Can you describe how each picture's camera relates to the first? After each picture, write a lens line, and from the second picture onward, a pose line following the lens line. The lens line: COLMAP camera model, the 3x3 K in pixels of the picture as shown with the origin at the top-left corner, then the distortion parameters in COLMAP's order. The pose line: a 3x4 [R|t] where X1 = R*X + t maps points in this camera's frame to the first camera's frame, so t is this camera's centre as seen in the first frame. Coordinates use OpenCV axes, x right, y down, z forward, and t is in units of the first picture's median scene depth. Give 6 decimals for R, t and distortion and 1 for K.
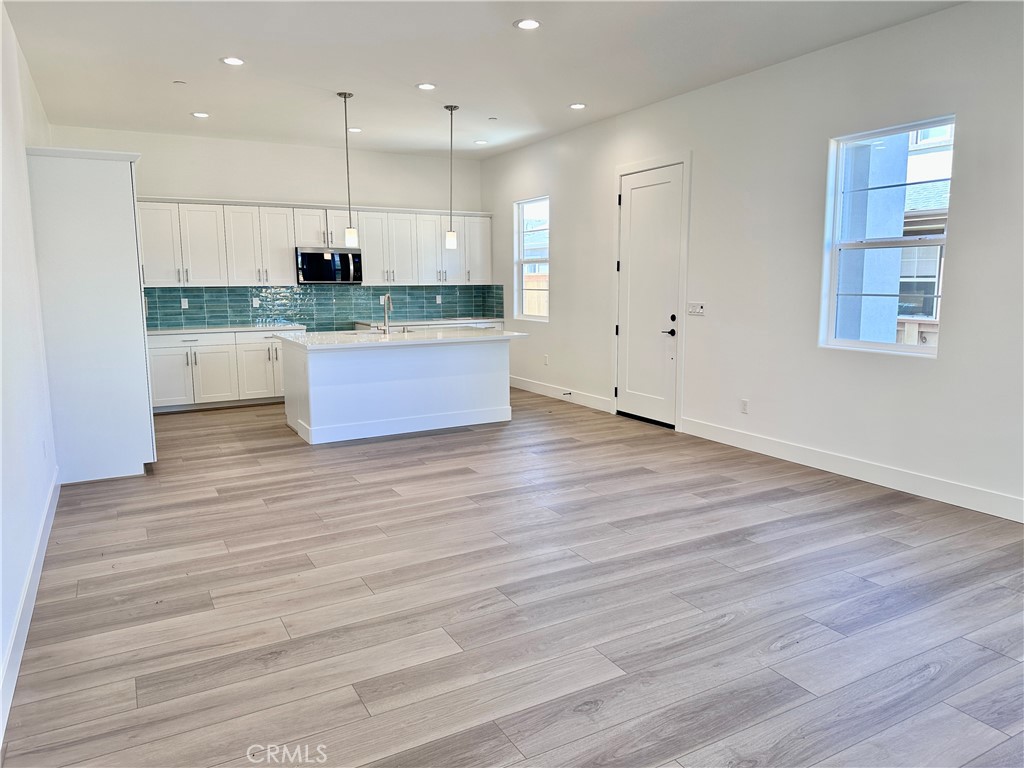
lens RADIAL K [[712.5, 0, 514.8], [0, 712.5, 384.6], [0, 0, 1]] dist [0.003017, -0.000783]
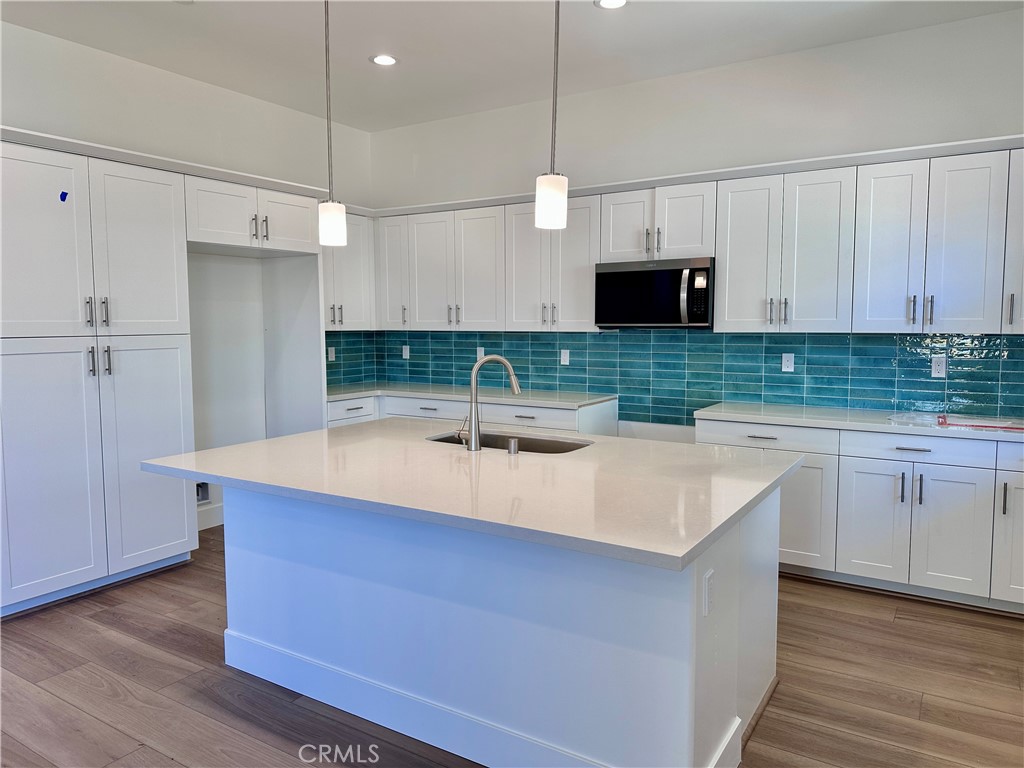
lens RADIAL K [[712.5, 0, 511.7], [0, 712.5, 383.3], [0, 0, 1]] dist [0.003017, -0.000783]
pose [[0.475834, 0.074228, -0.876397, 0.155382], [-0.130412, 0.991373, 0.013160, -0.093533], [0.869813, 0.108031, 0.481409, 0.656265]]
